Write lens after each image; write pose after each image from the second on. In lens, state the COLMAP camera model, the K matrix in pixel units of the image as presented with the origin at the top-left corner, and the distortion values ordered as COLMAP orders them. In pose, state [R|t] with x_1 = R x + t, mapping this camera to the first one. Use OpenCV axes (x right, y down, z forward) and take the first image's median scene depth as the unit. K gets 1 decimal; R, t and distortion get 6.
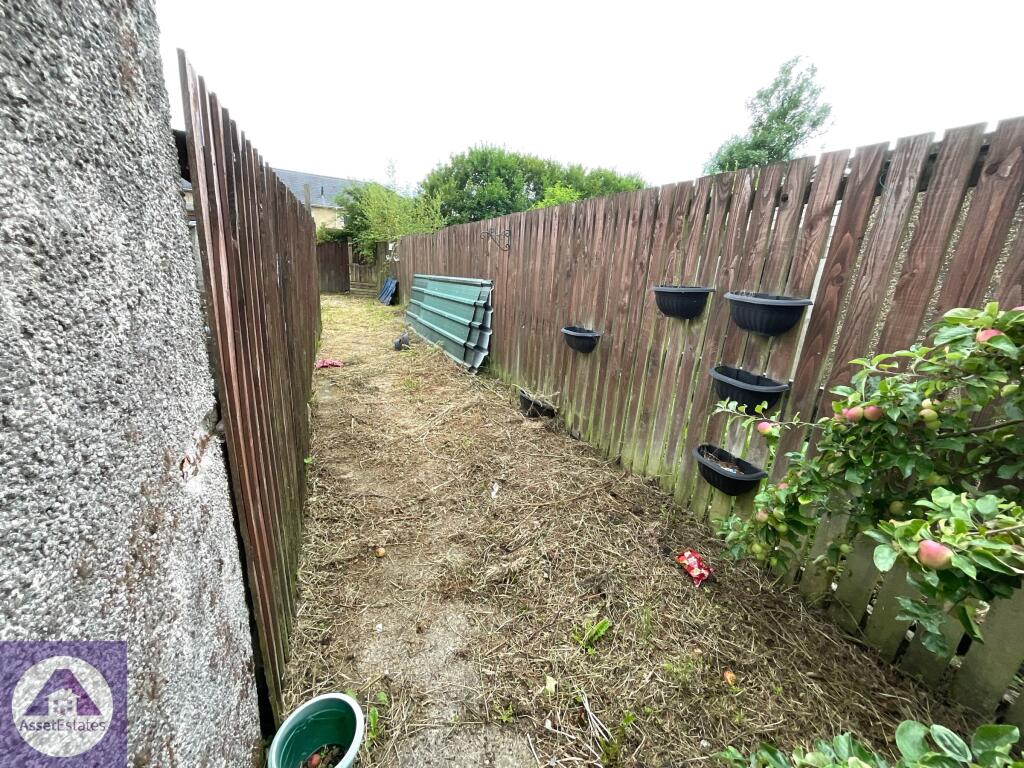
lens RADIAL K [[412.3, 0, 513.8], [0, 412.3, 381.7], [0, 0, 1]] dist [-0.002542, 0.000858]
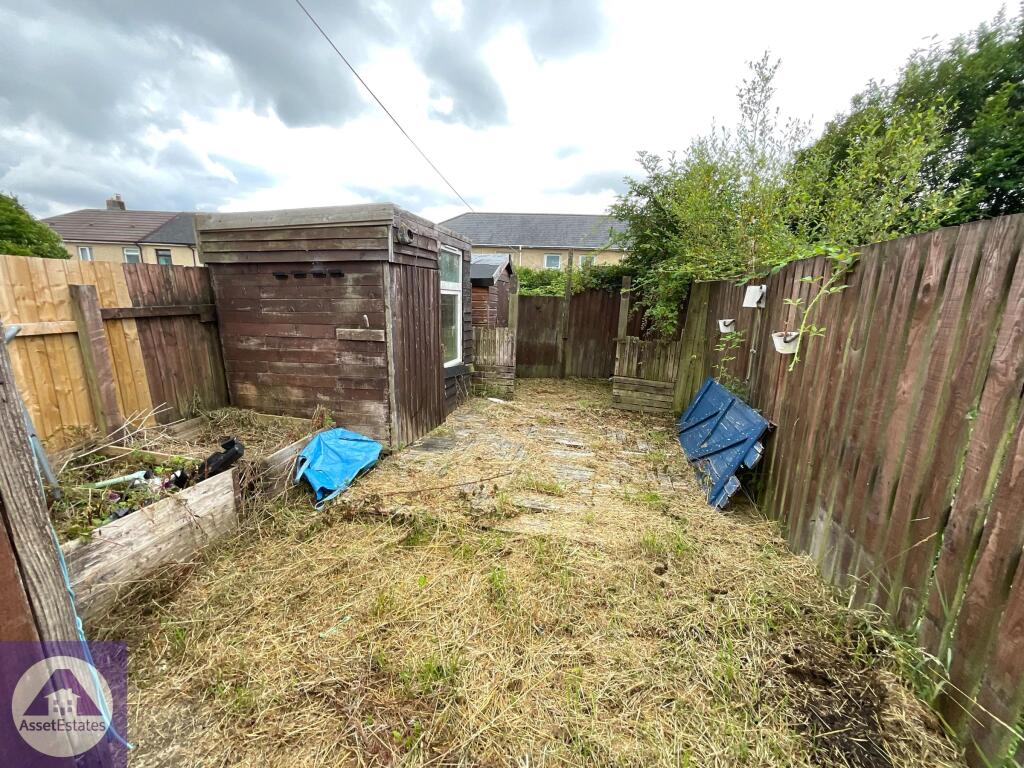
lens RADIAL K [[412.3, 0, 510.2], [0, 412.3, 388.0], [0, 0, 1]] dist [-0.002542, 0.000858]
pose [[0.792761, 0.089223, -0.602967, -0.219556], [-0.141436, 0.989156, -0.039587, -0.197057], [0.592896, 0.116664, 0.796784, 0.585329]]
